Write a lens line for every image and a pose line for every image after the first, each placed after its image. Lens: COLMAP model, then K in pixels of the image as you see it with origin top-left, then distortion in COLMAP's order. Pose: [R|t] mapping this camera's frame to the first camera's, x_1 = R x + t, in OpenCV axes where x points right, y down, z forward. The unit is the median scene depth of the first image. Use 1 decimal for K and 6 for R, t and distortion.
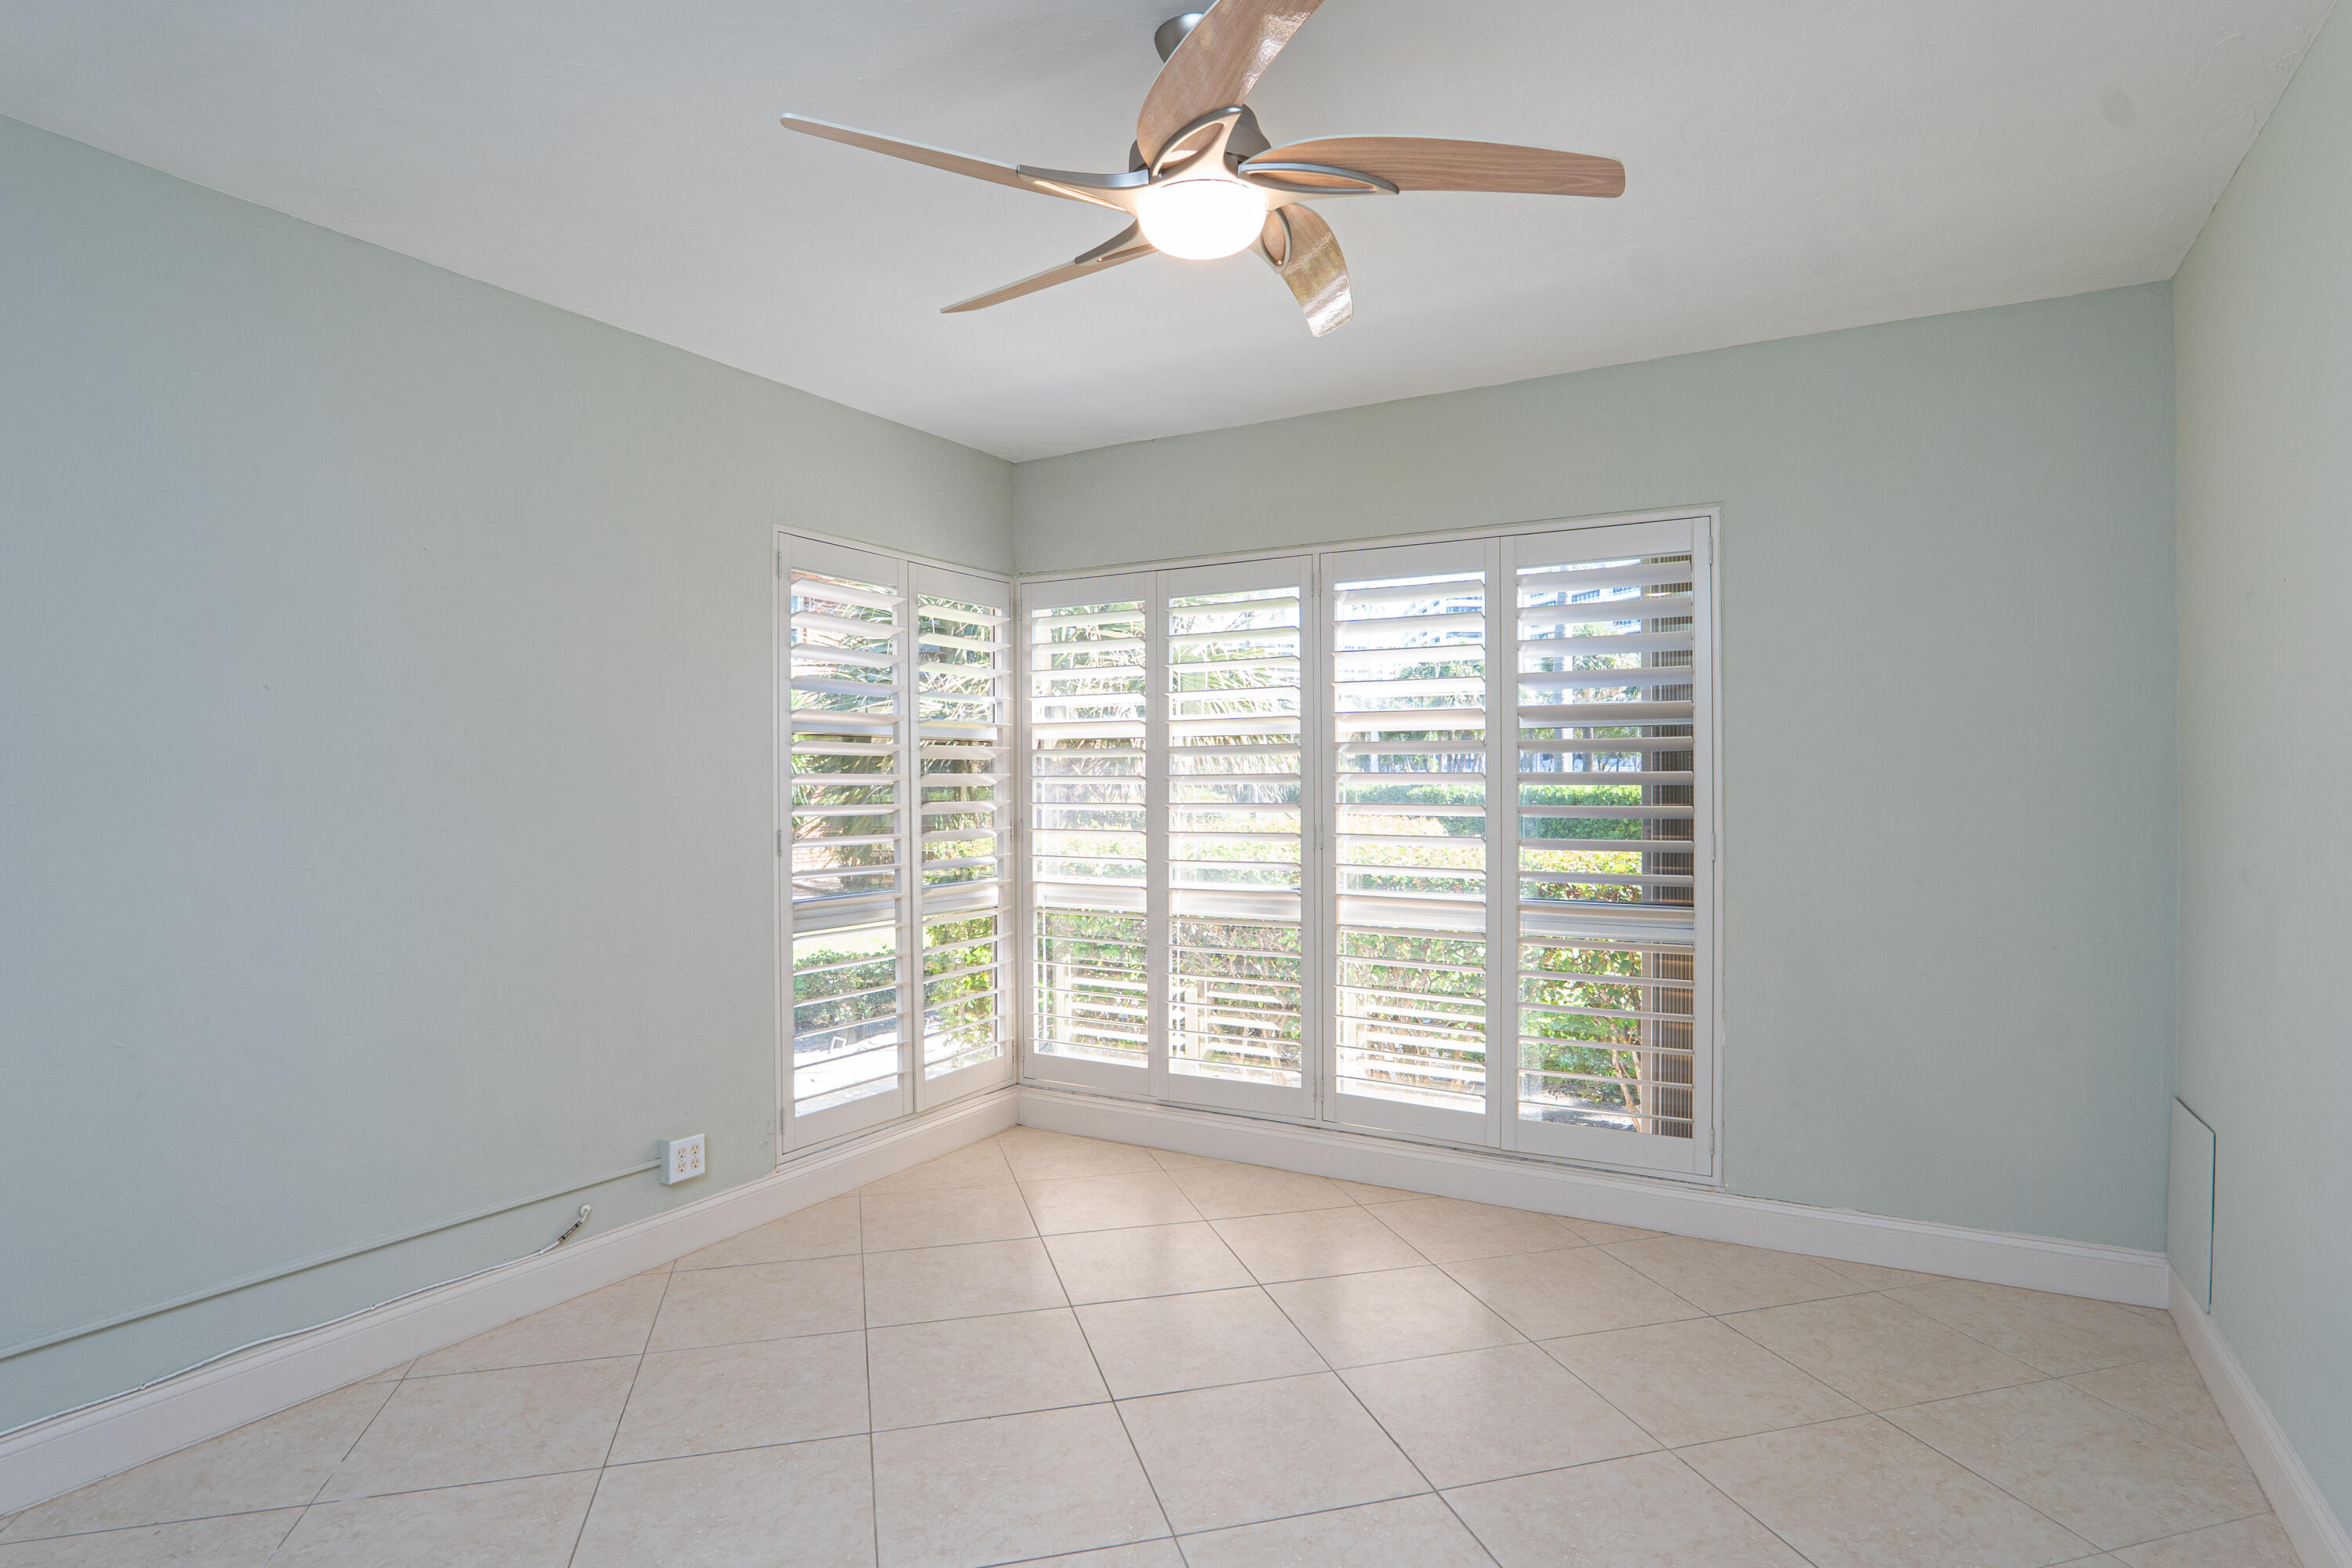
lens RADIAL K [[1239.9, 0, 1176.0], [0, 1239.9, 784.0], [0, 0, 1]] dist [-0.033380, 0.008148]
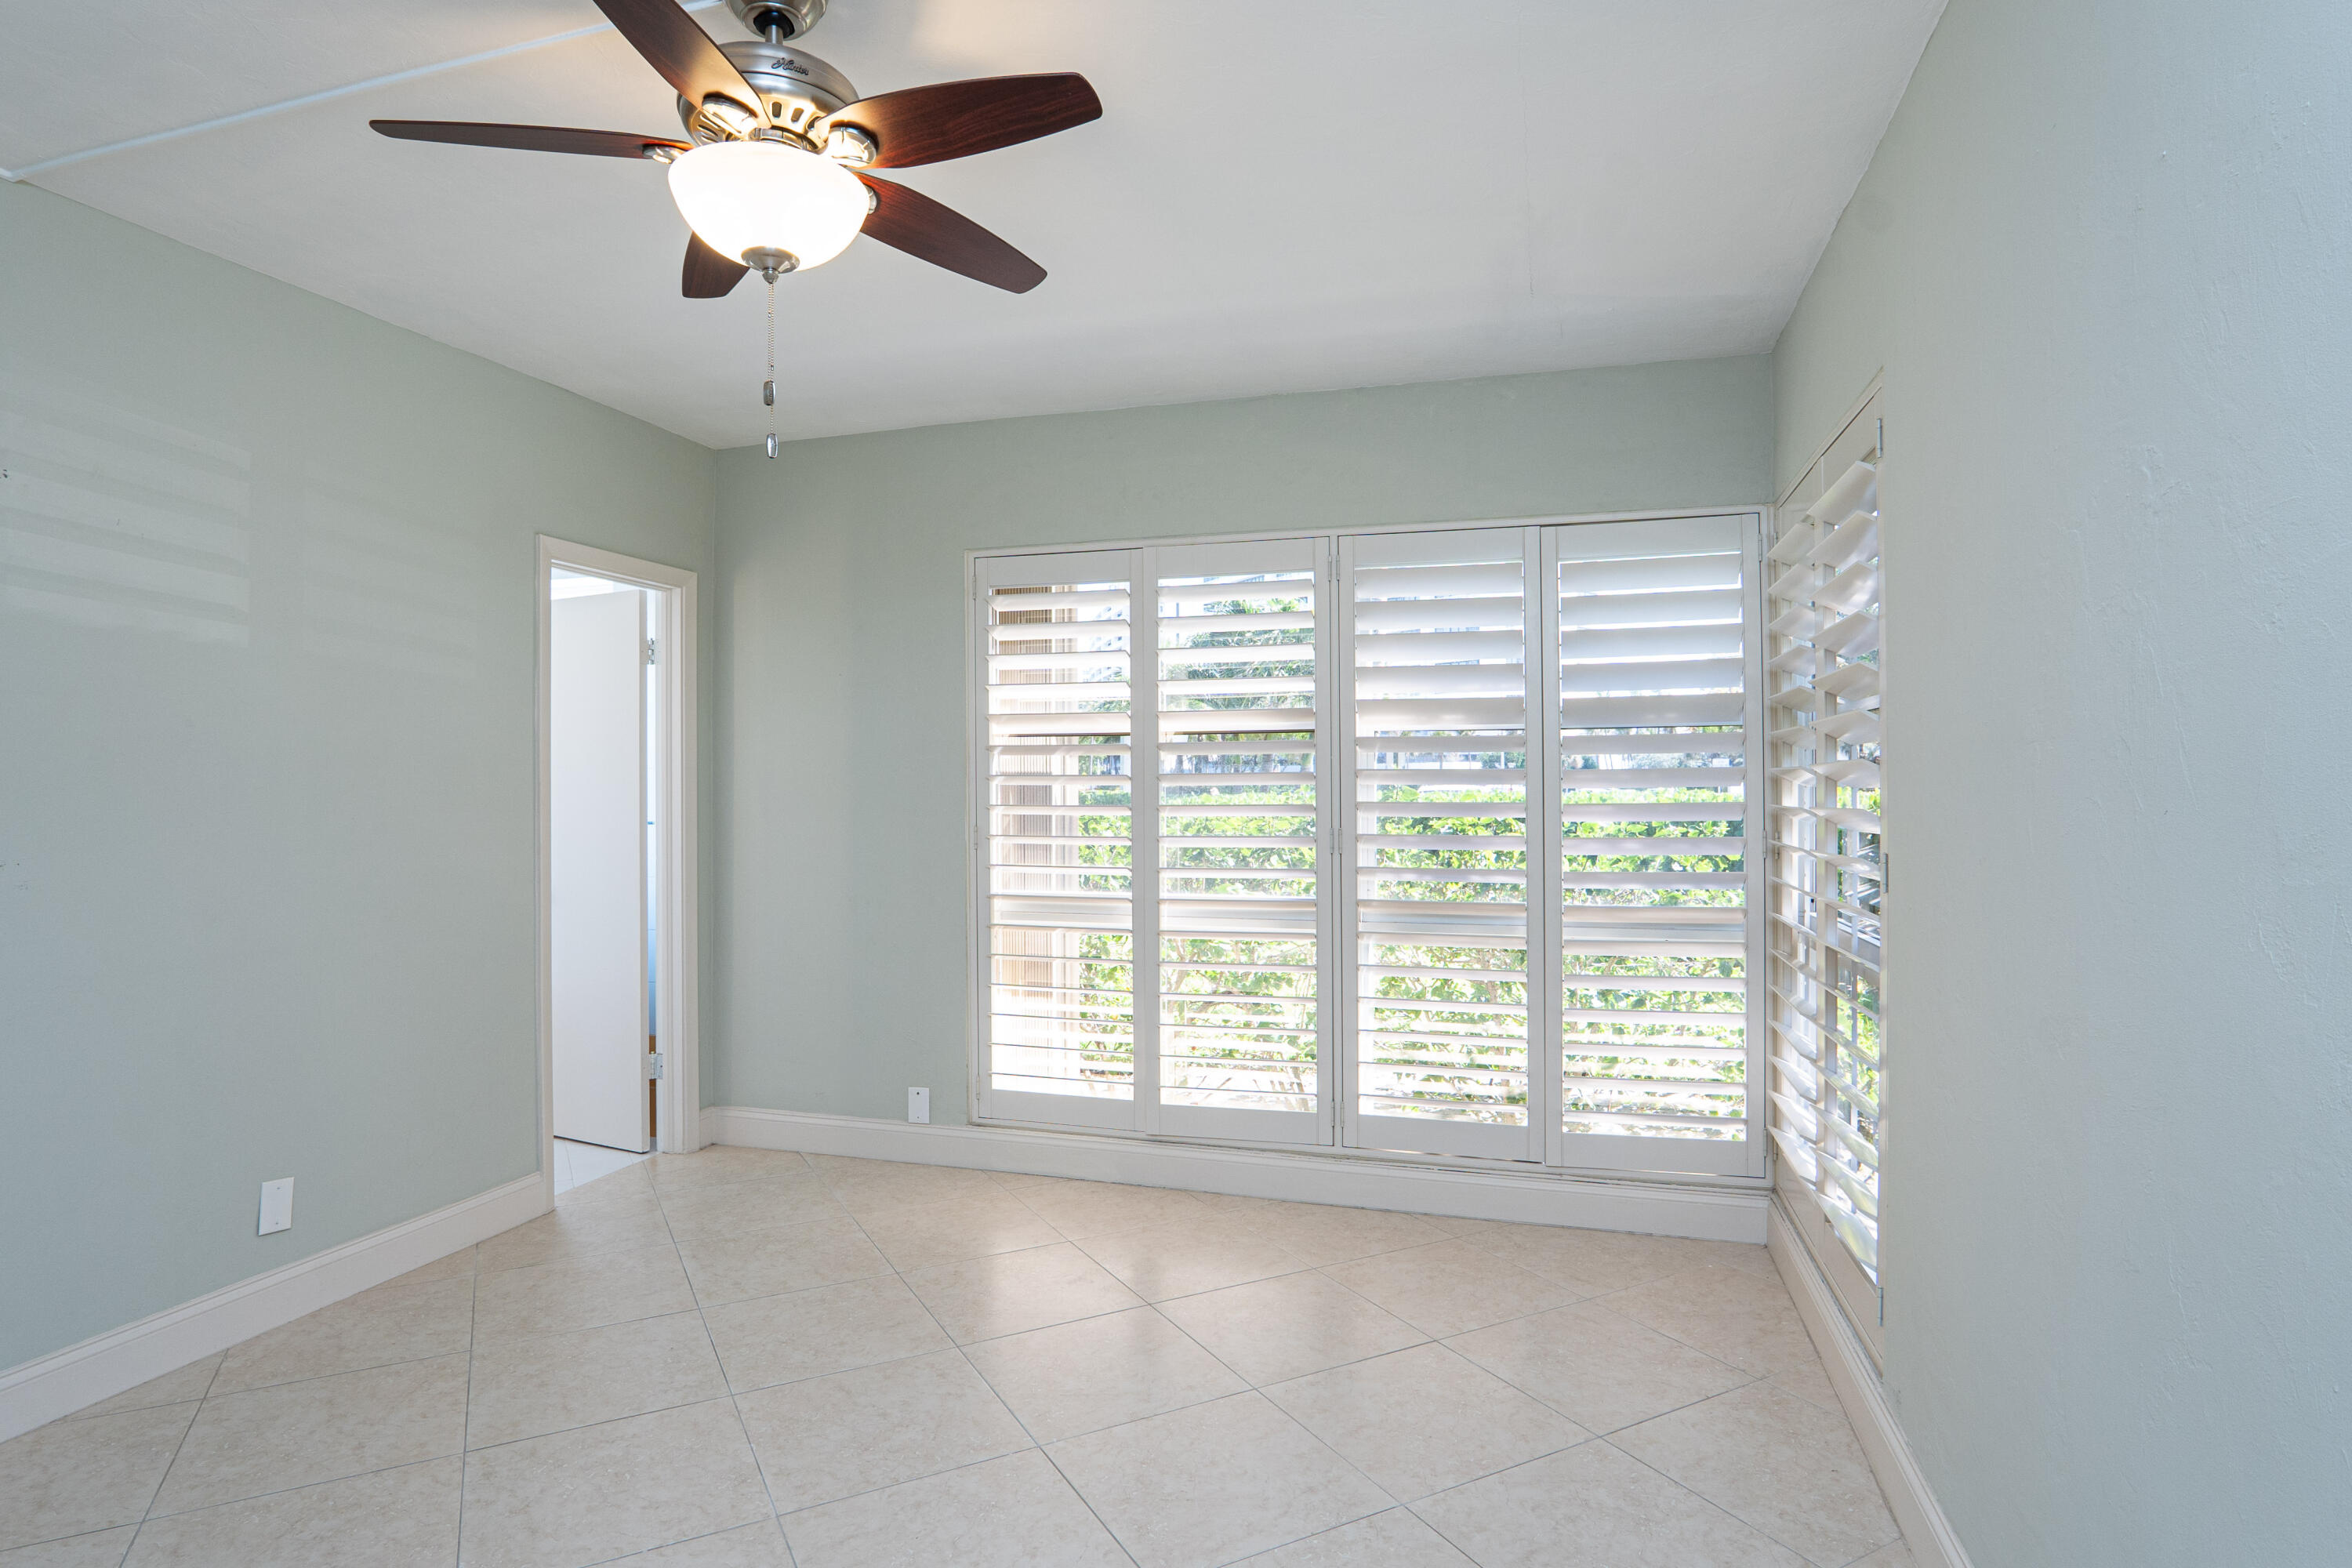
lens RADIAL K [[1239.9, 0, 1176.0], [0, 1239.9, 784.0], [0, 0, 1]] dist [-0.033380, 0.008148]
pose [[0.972514, -0.004385, 0.232802, -0.203645], [0.004774, 0.999988, -0.001108, 0.000772], [-0.232794, 0.002189, 0.972524, 0.118037]]
